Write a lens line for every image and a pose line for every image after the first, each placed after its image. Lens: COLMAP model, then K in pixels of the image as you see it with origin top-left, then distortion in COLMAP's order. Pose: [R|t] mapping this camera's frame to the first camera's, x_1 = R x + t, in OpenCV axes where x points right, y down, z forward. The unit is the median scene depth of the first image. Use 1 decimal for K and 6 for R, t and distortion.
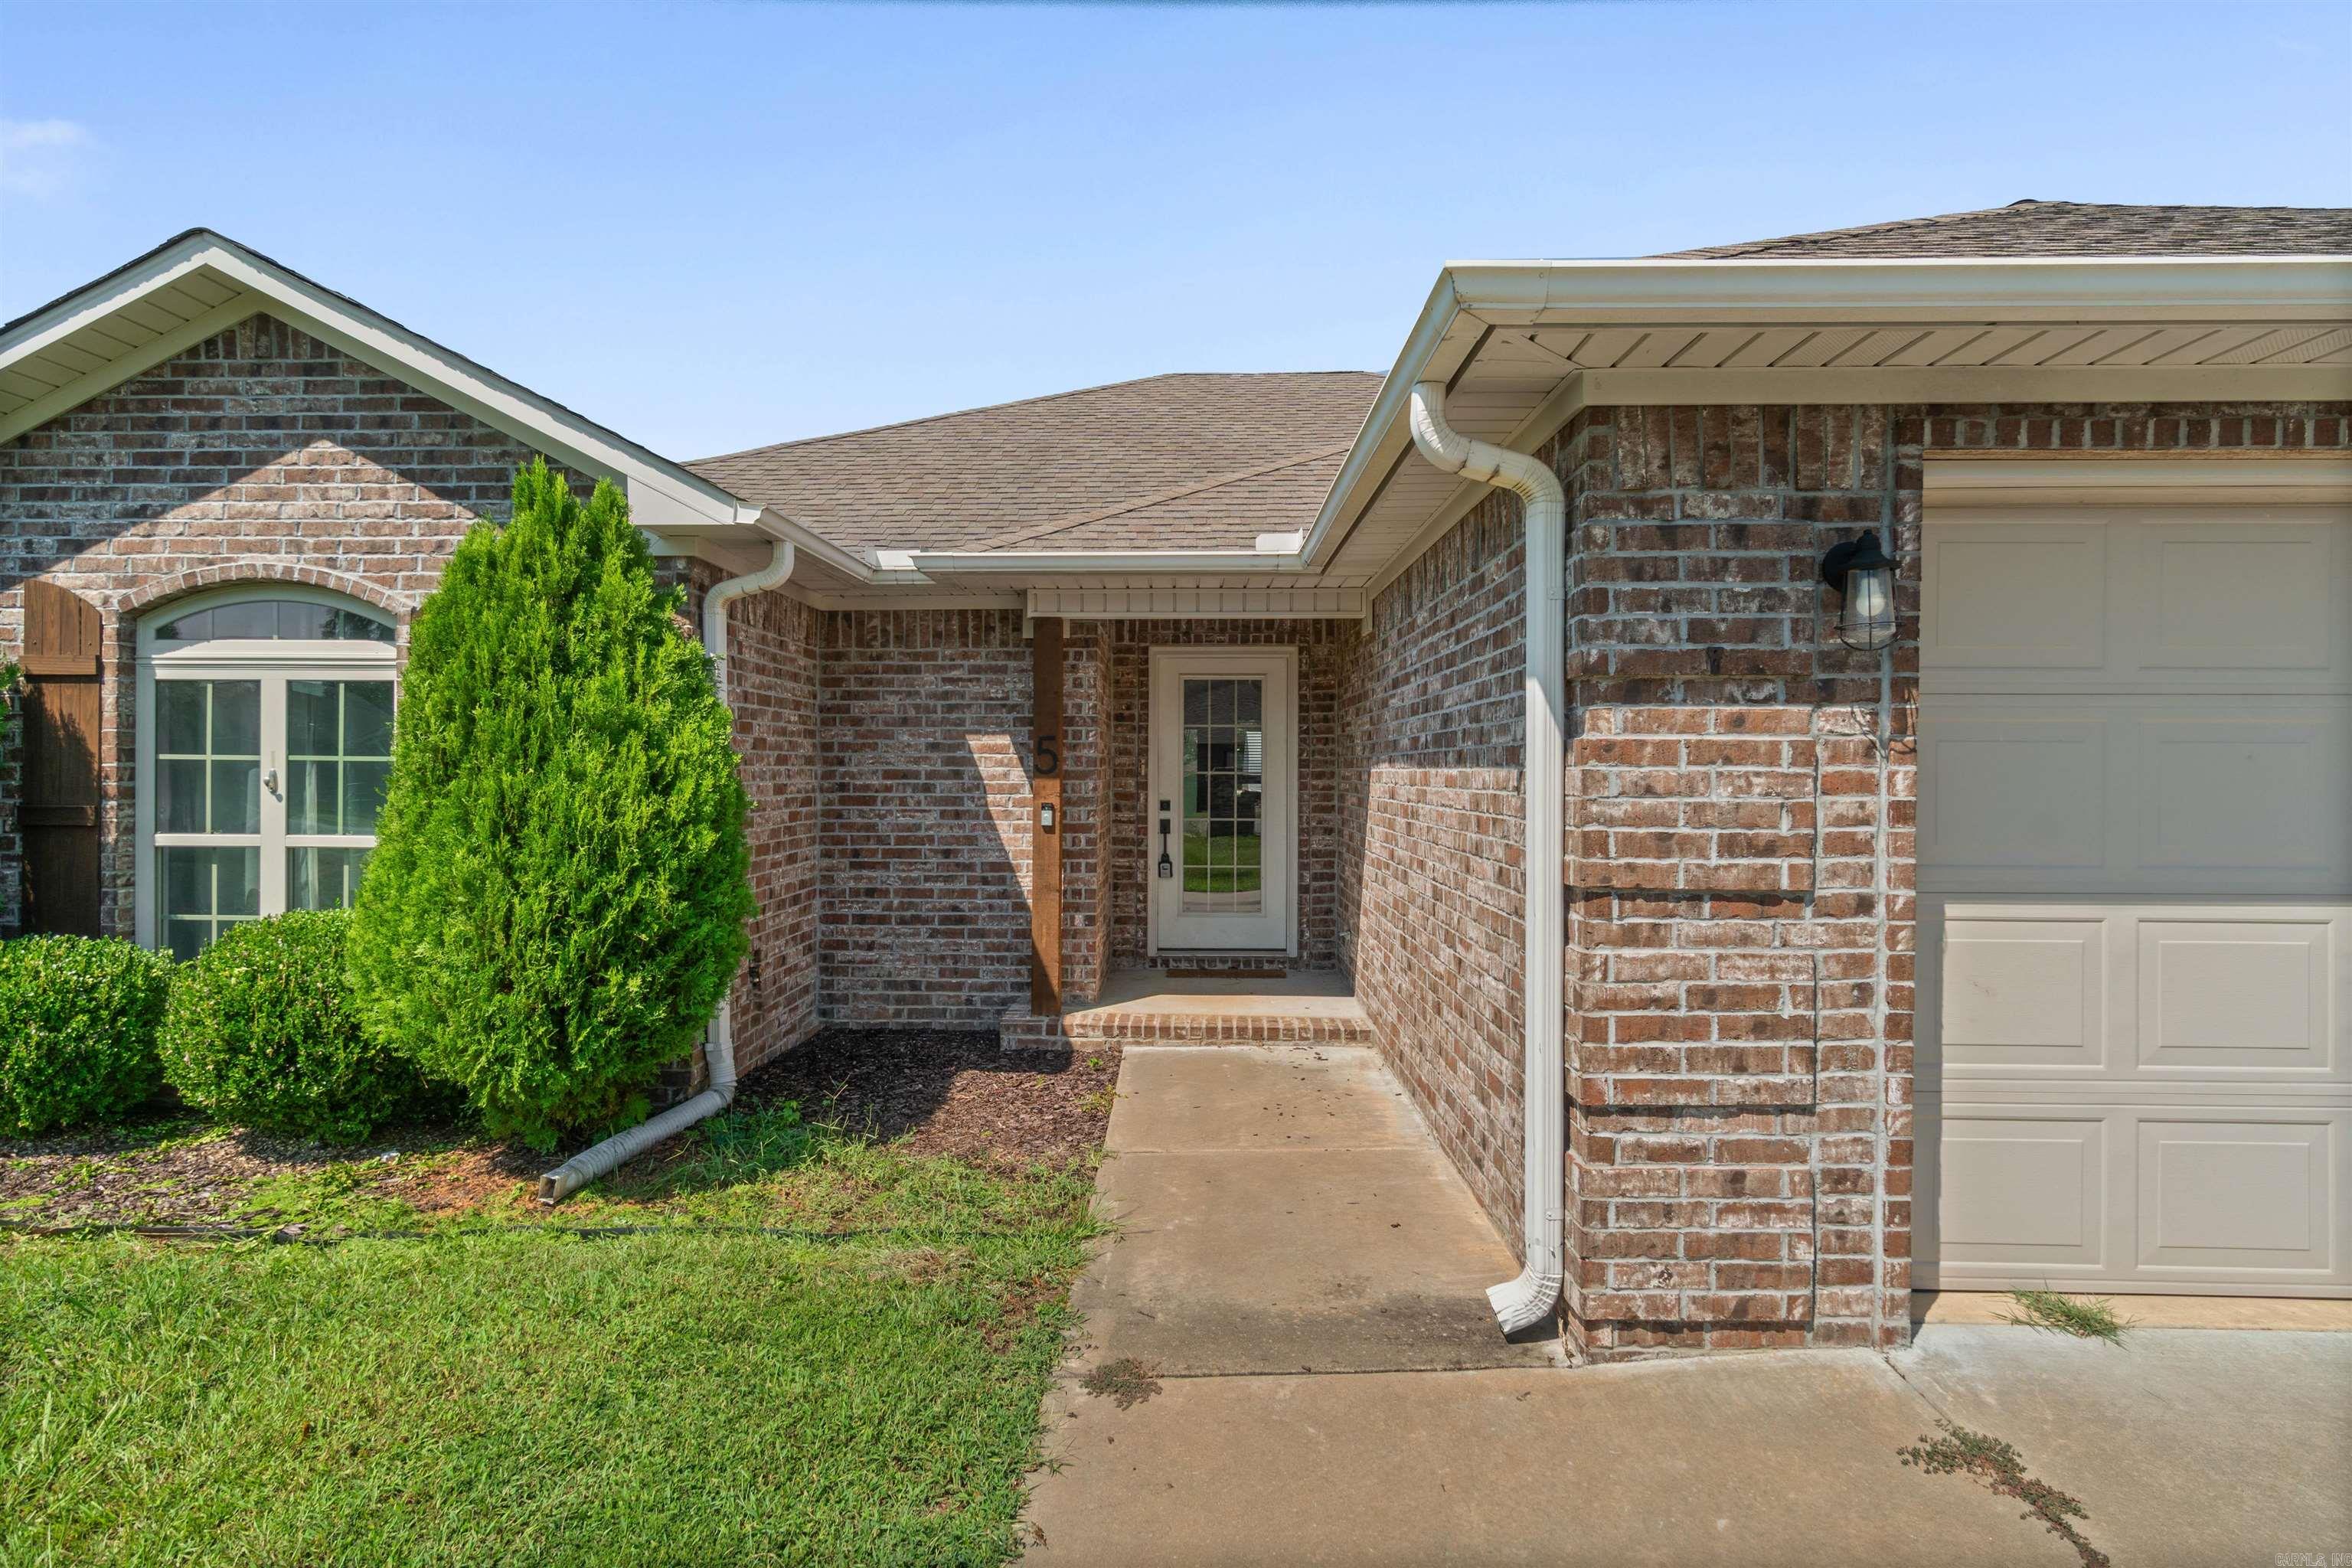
lens RADIAL K [[1205.2, 0, 1165.1], [0, 1205.2, 770.8], [0, 0, 1]] dist [-0.006825, 0.004807]
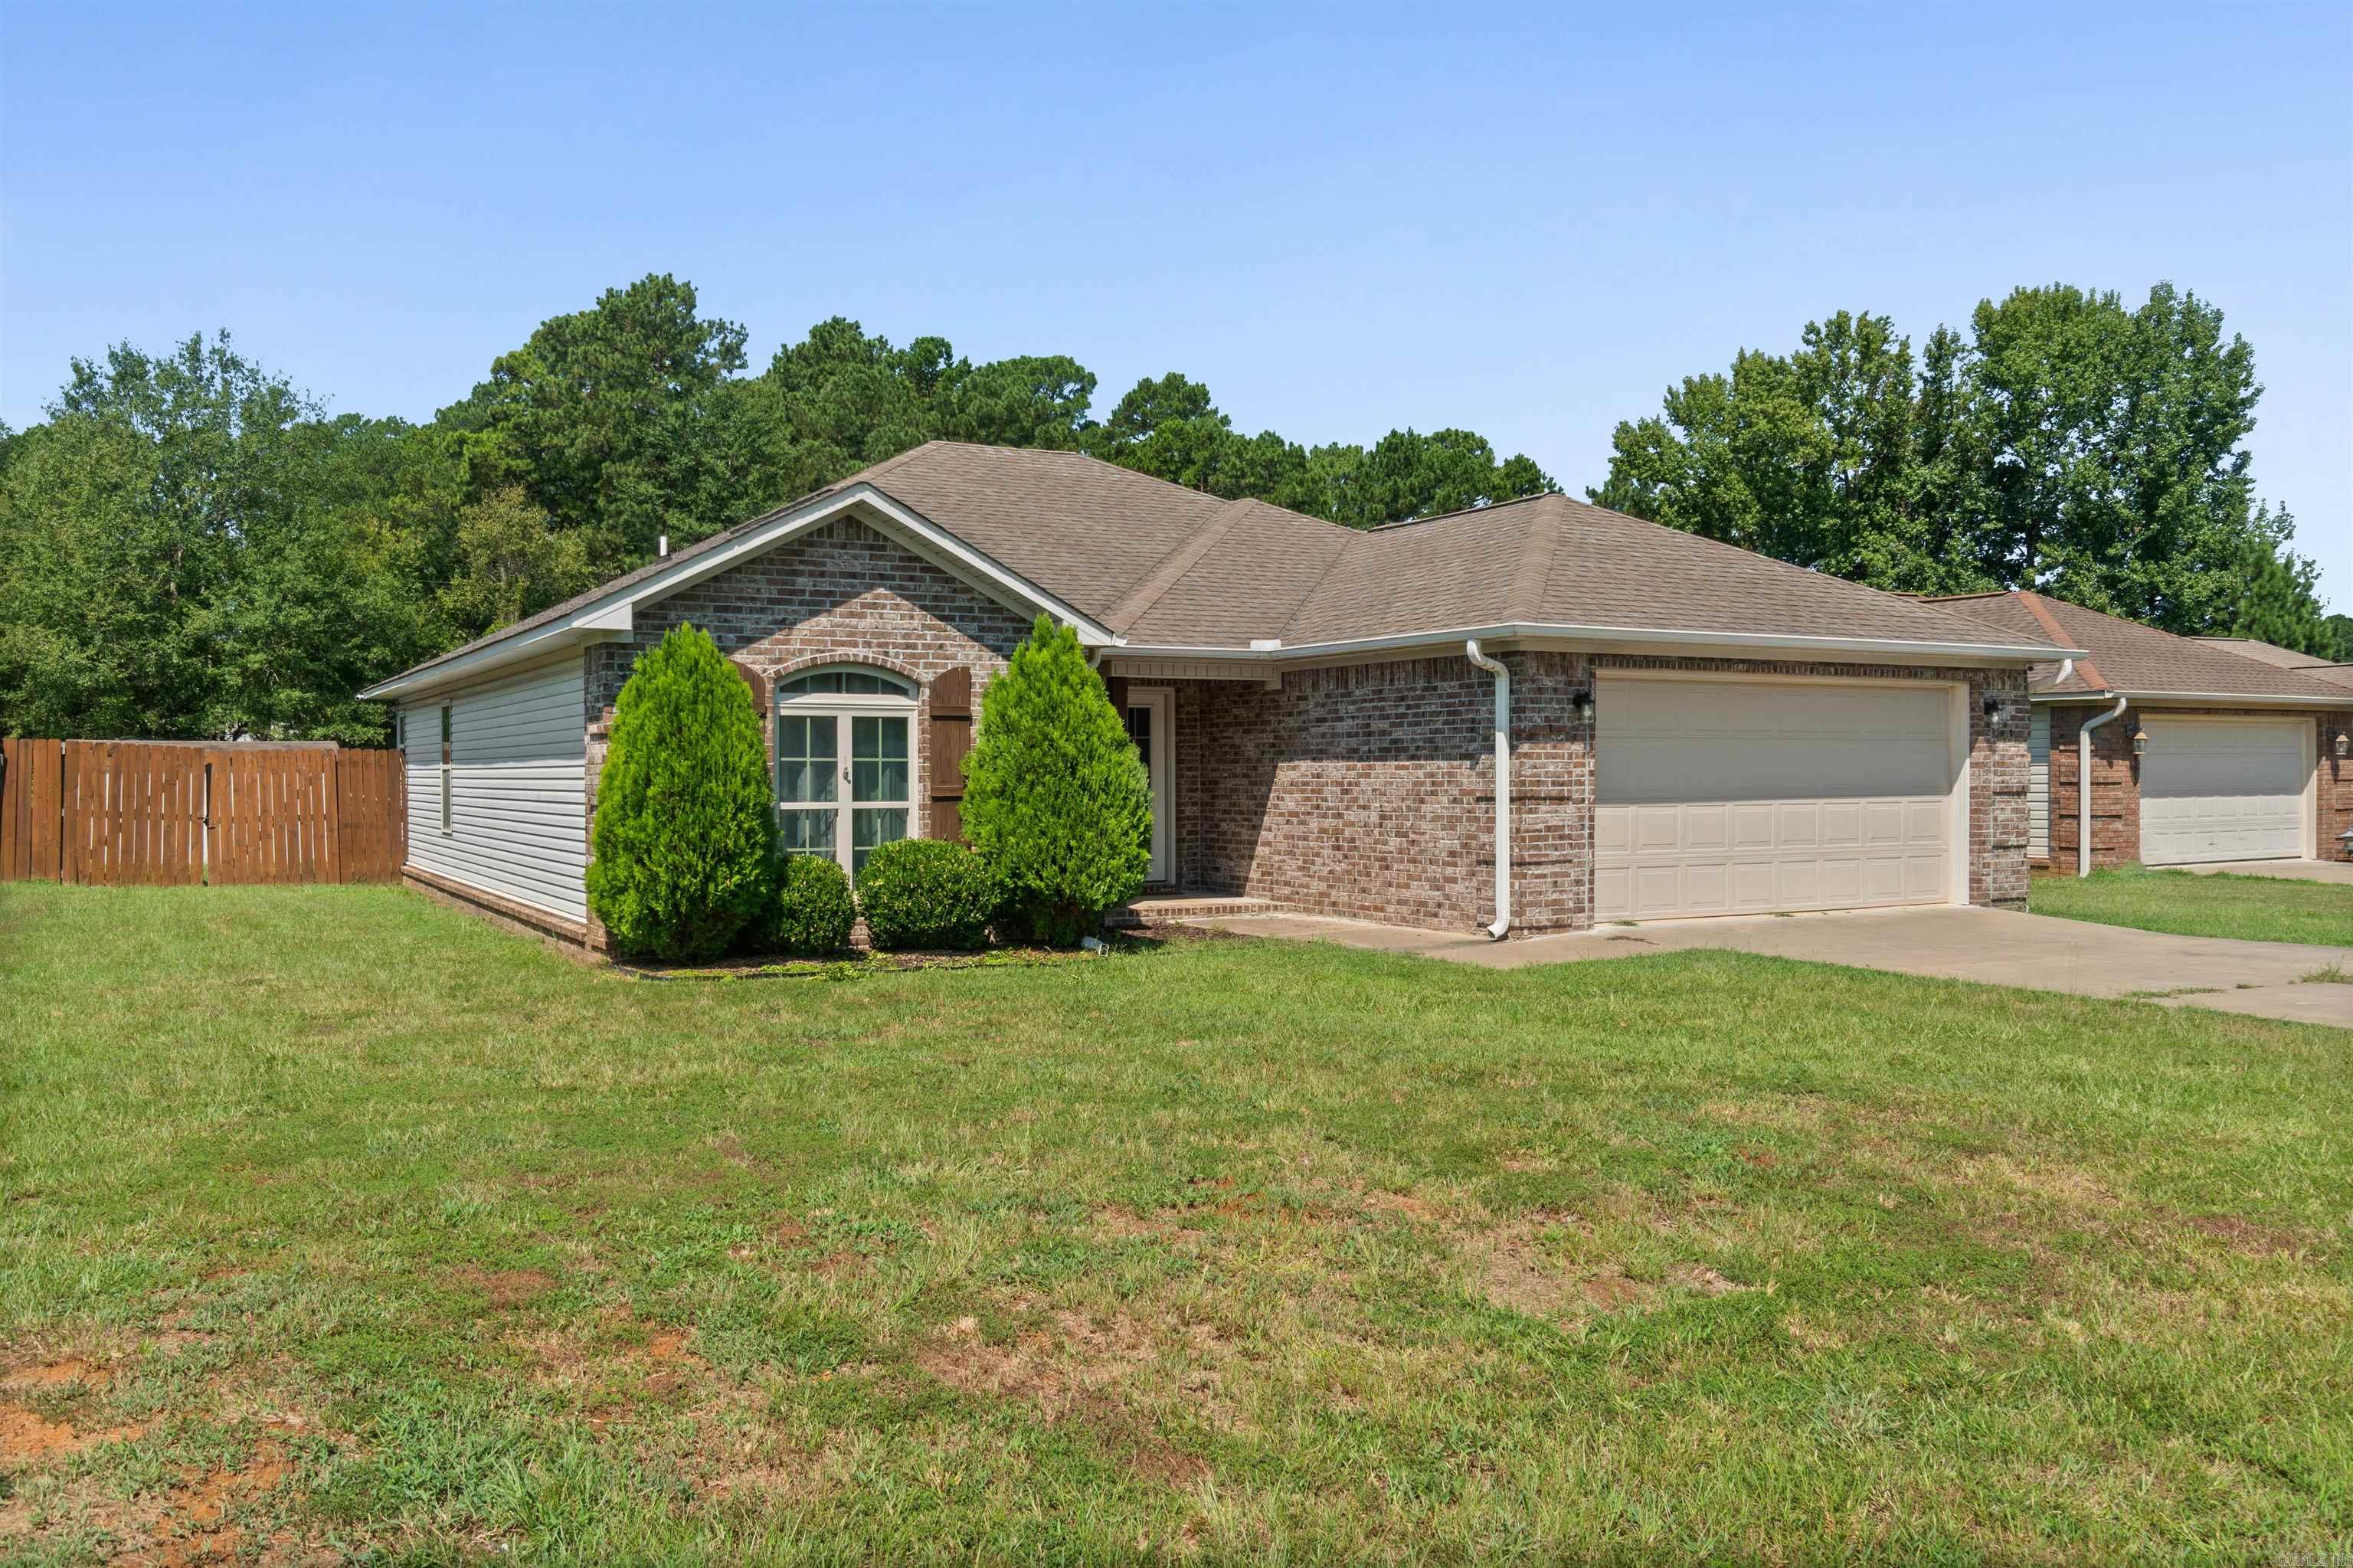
lens RADIAL K [[1791.2, 0, 1124.7], [0, 1791.2, 784.9], [0, 0, 1]] dist [0.000676, 0.001769]
pose [[0.867638, -0.010766, 0.497080, -2.092982], [0.008266, 0.999940, 0.007229, 0.014058], [-0.497128, -0.002163, 0.867675, -1.879002]]
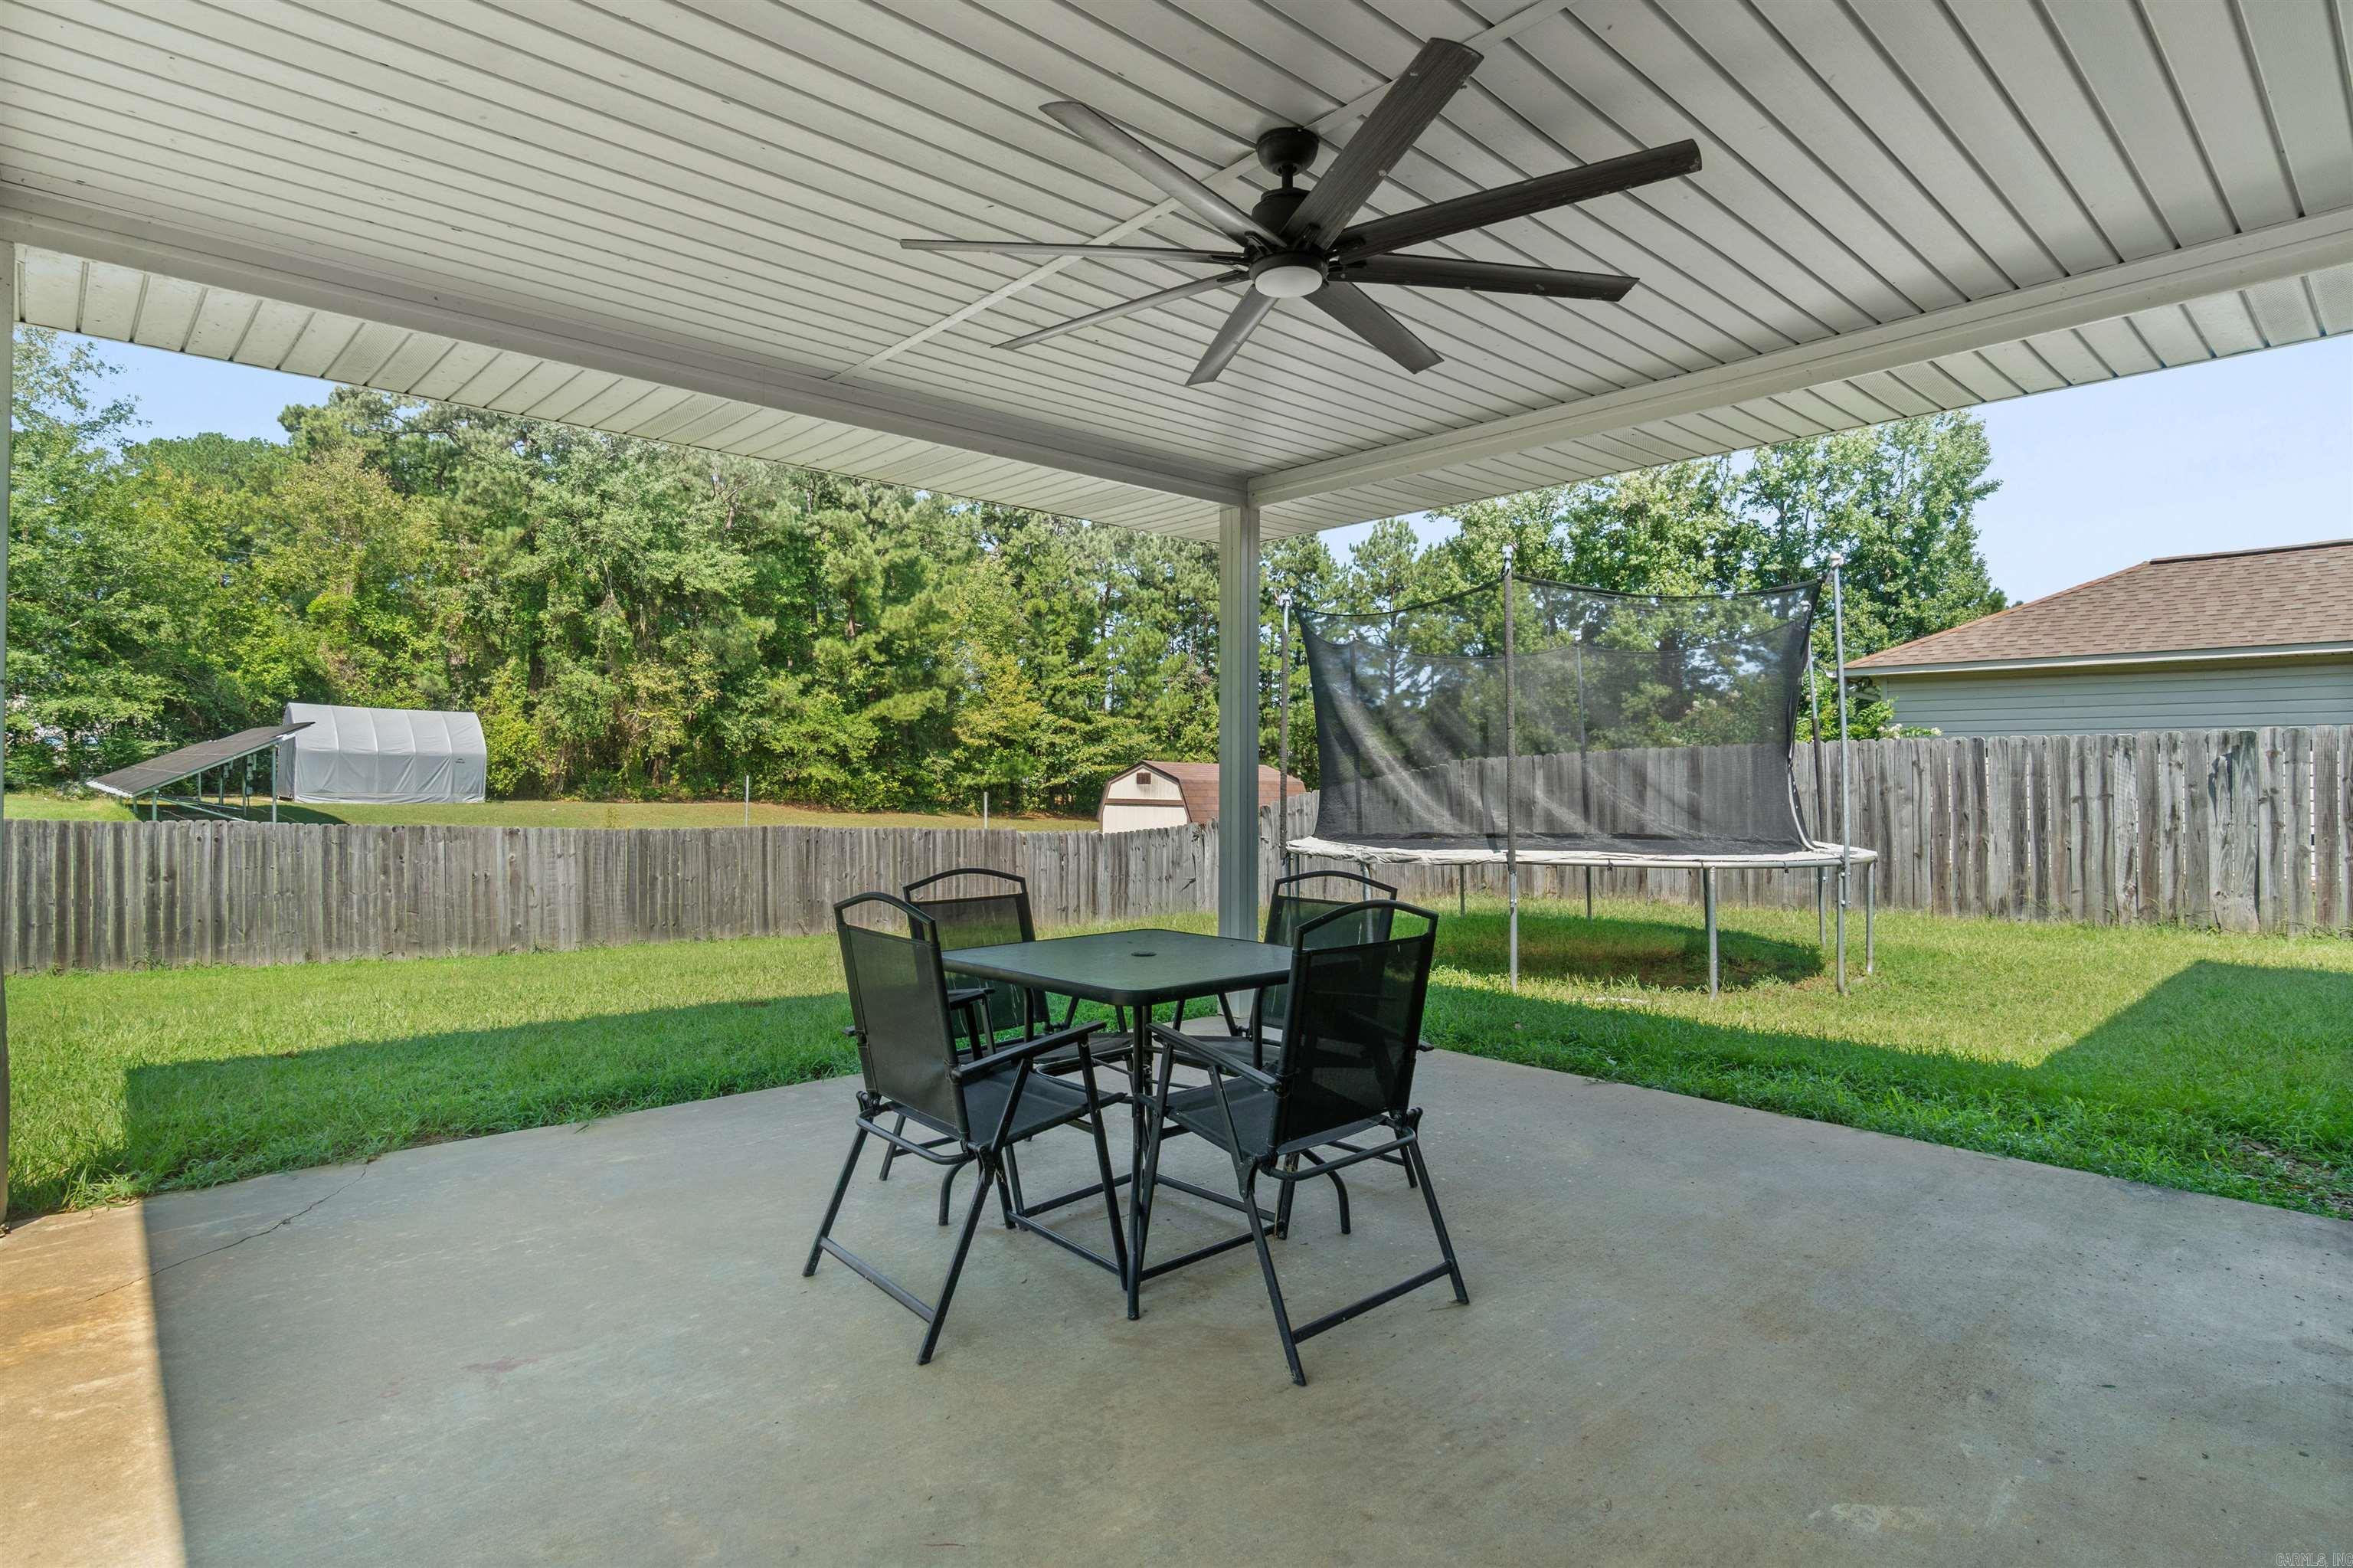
lens RADIAL K [[1205.8, 0, 1137.5], [0, 1205.8, 762.0], [0, 0, 1]] dist [-0.006825, 0.004807]
pose [[0.737568, 0.011269, 0.675179, -0.410310], [-0.004747, 0.999923, -0.011503, 0.070904], [-0.675256, 0.005279, 0.737565, 4.301209]]
